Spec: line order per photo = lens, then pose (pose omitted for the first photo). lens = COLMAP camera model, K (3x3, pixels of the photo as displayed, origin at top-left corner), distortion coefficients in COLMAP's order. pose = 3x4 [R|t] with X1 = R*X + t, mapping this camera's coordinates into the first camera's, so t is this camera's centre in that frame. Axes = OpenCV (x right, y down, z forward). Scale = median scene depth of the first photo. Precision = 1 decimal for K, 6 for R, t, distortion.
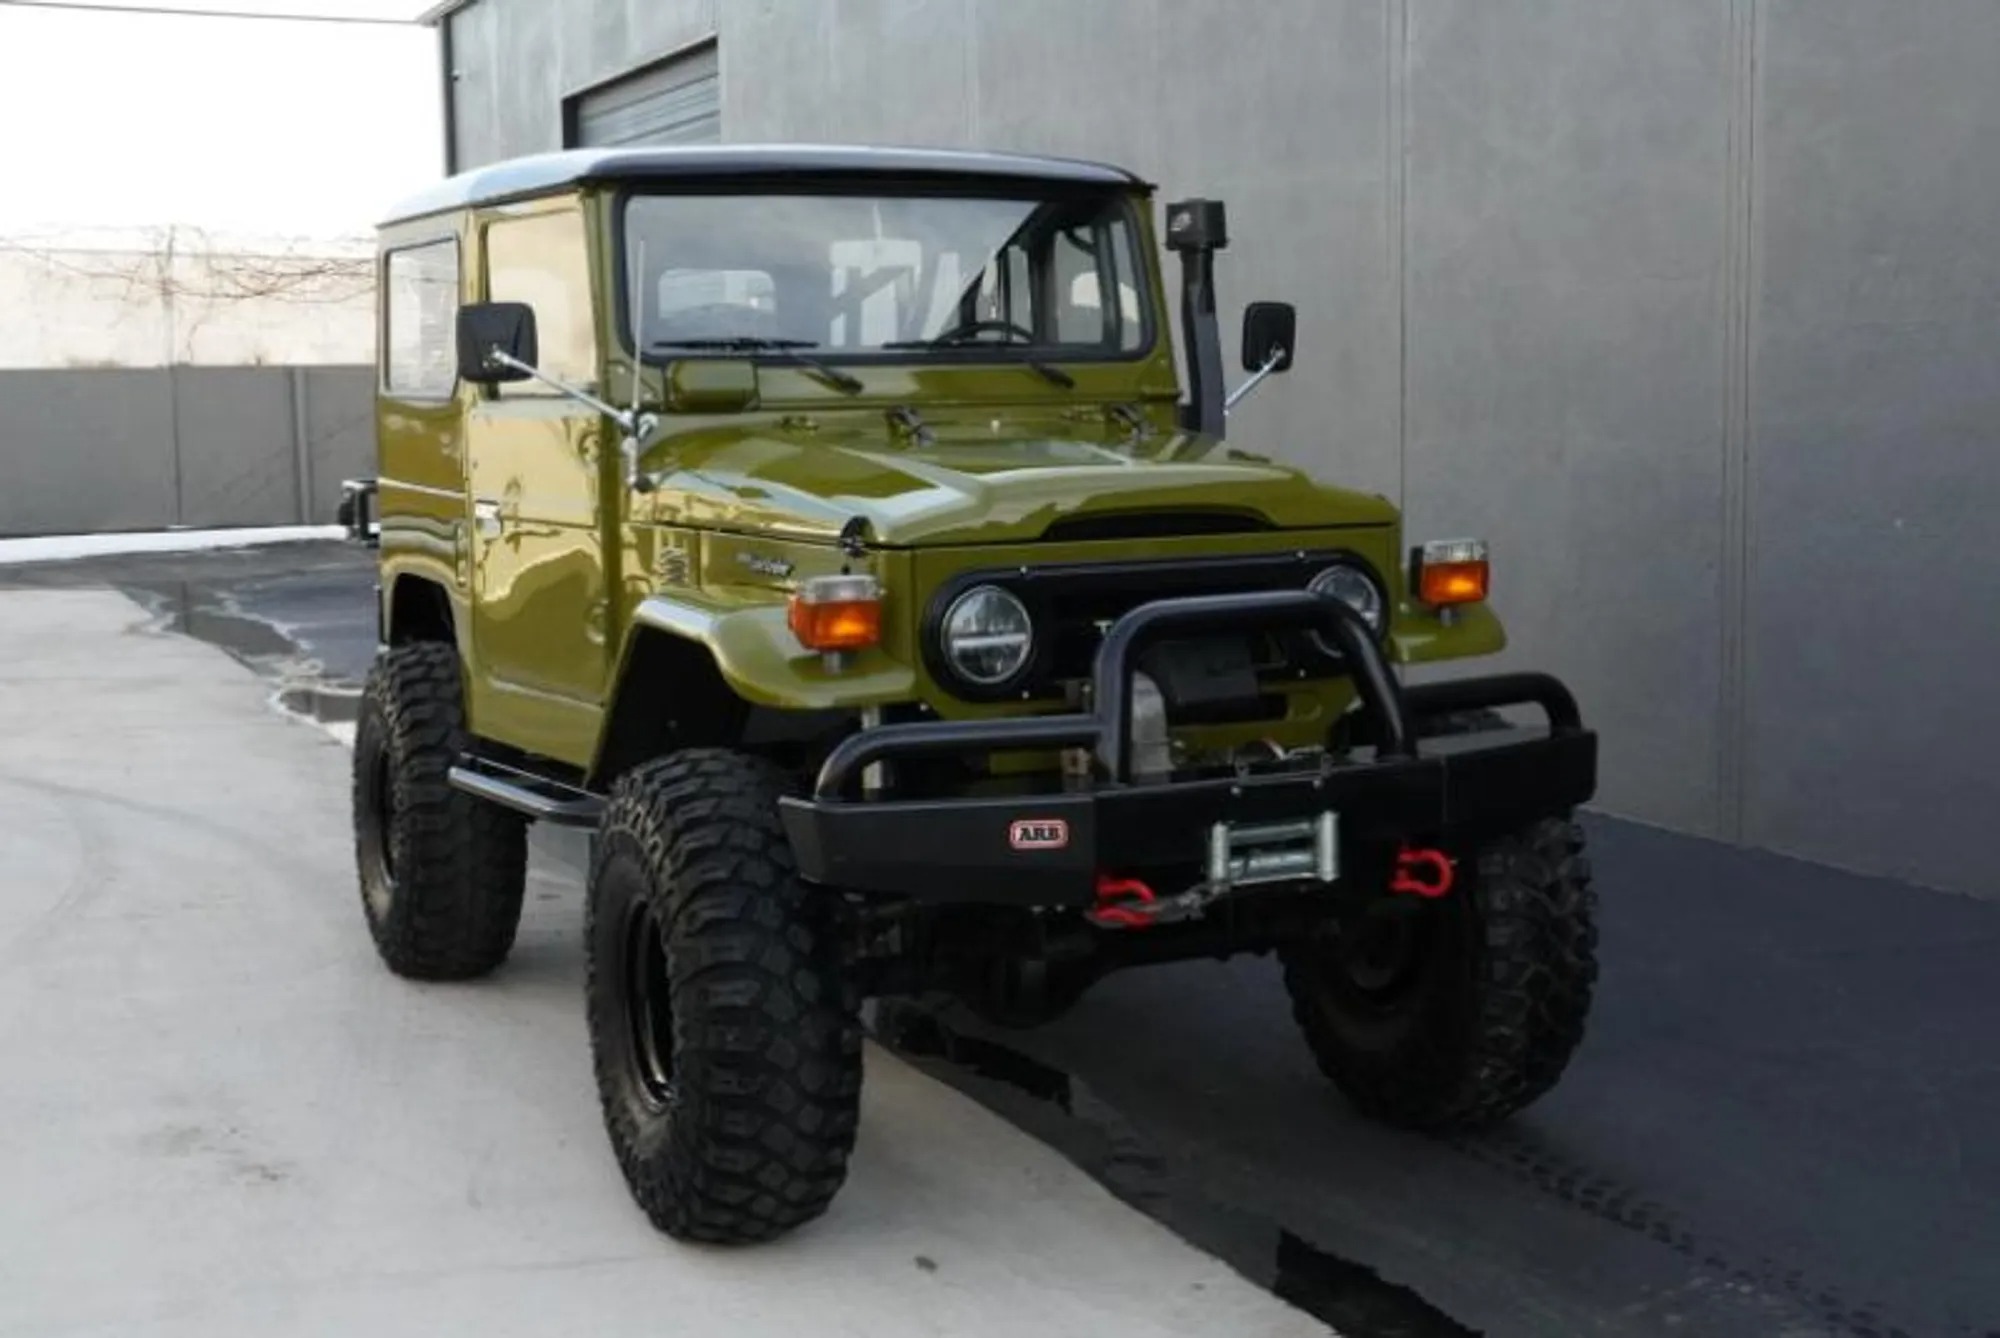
lens RADIAL K [[2556.3, 0, 984.8], [0, 2556.3, 667.7], [0, 0, 1]] dist [0.029831, 0.029953]
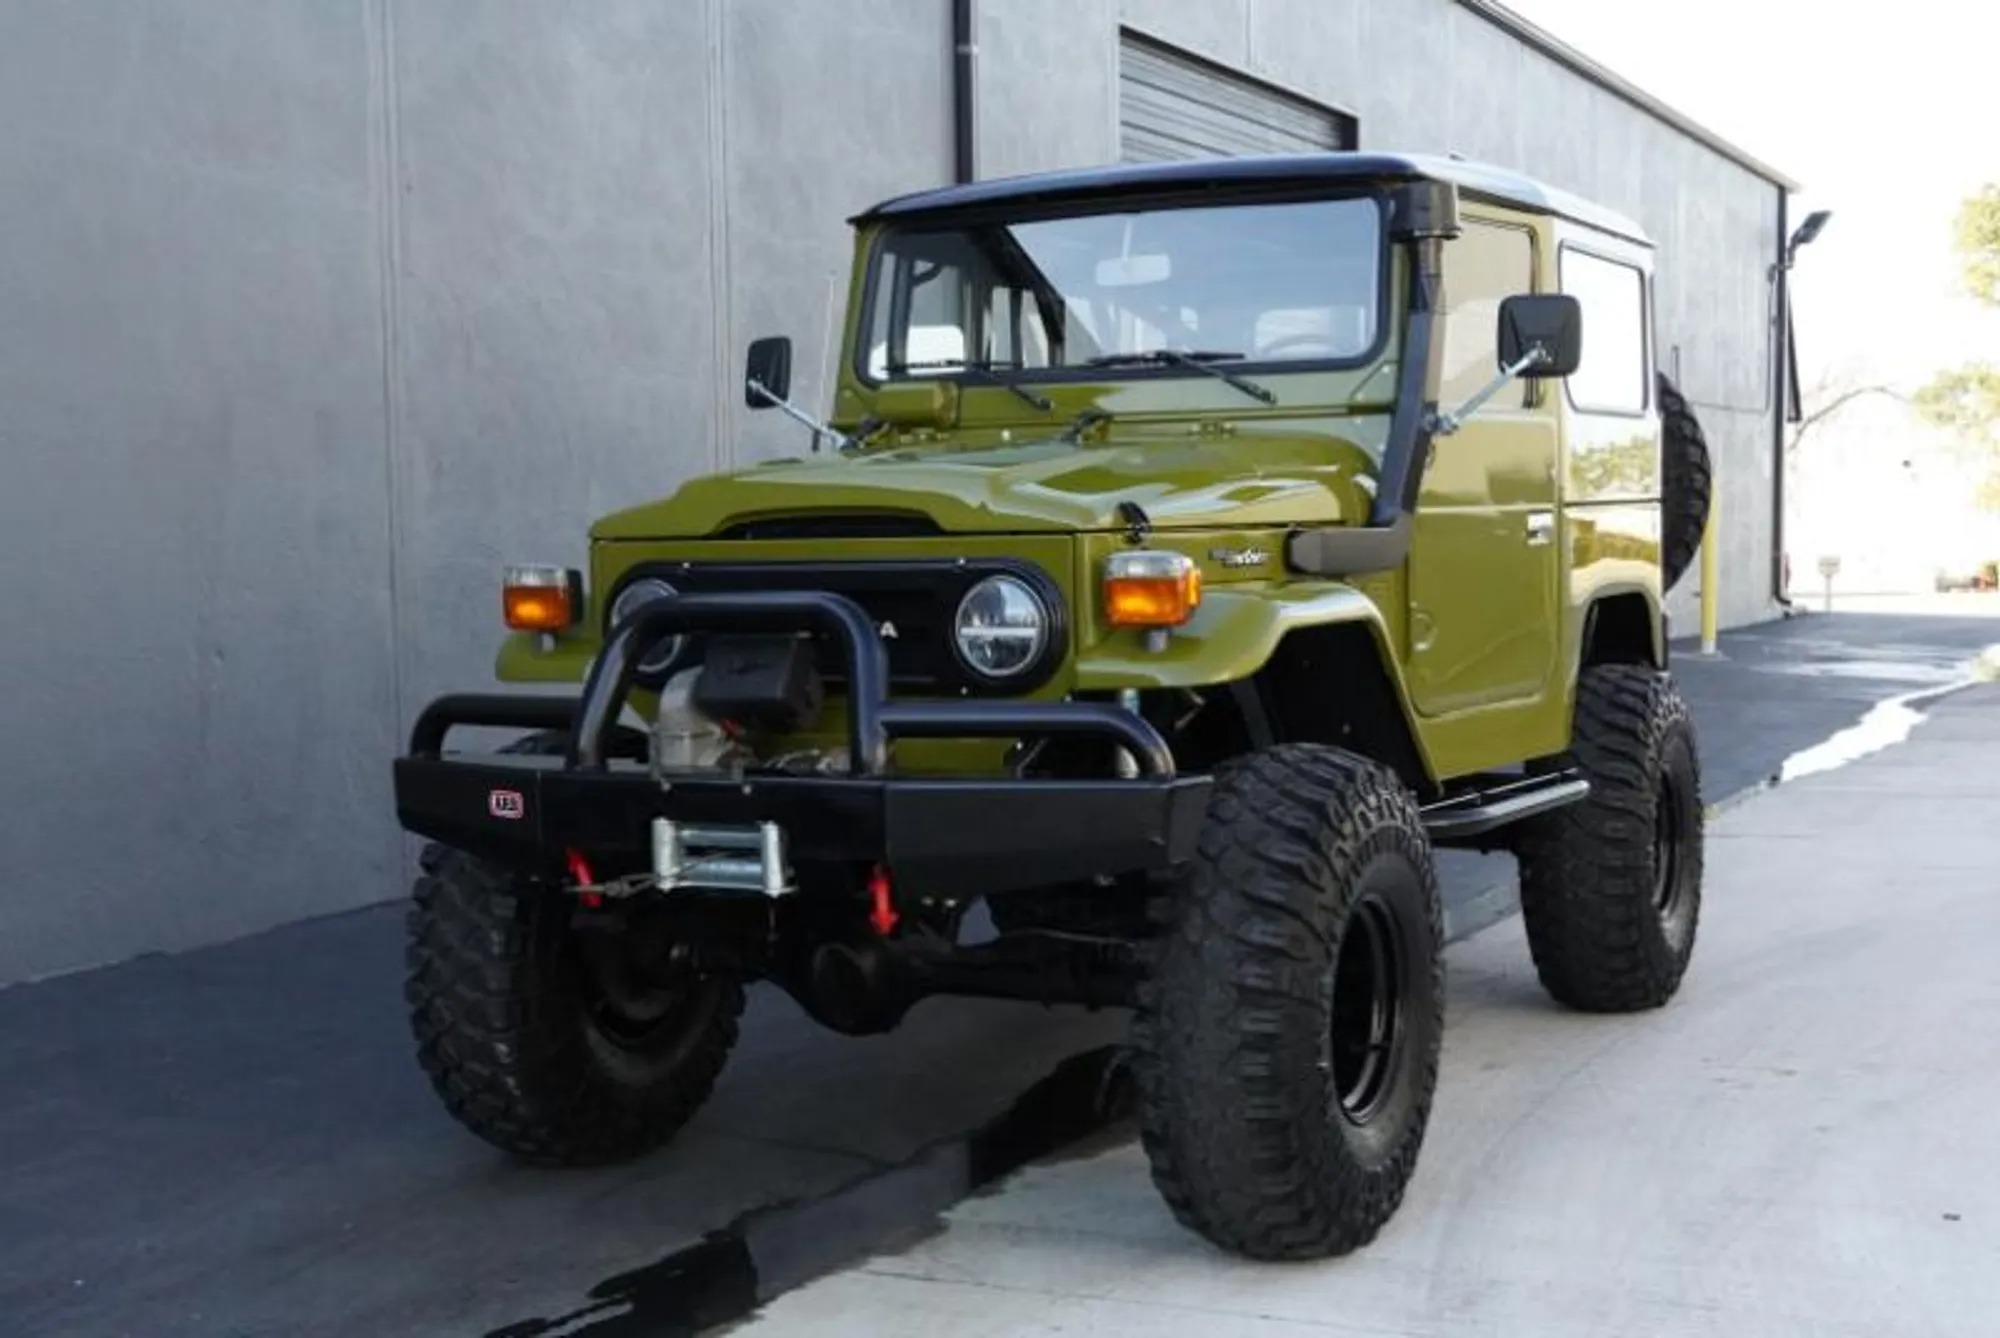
lens RADIAL K [[2389.7, 0, 1000.0], [0, 2389.7, 669.0], [0, 0, 1]] dist [-0.002707, 0.027098]
pose [[0.603216, 0.052949, -0.795819, 0.823486], [-0.076740, 0.997018, 0.008168, -0.013435], [0.793878, 0.056144, 0.605480, 0.489560]]
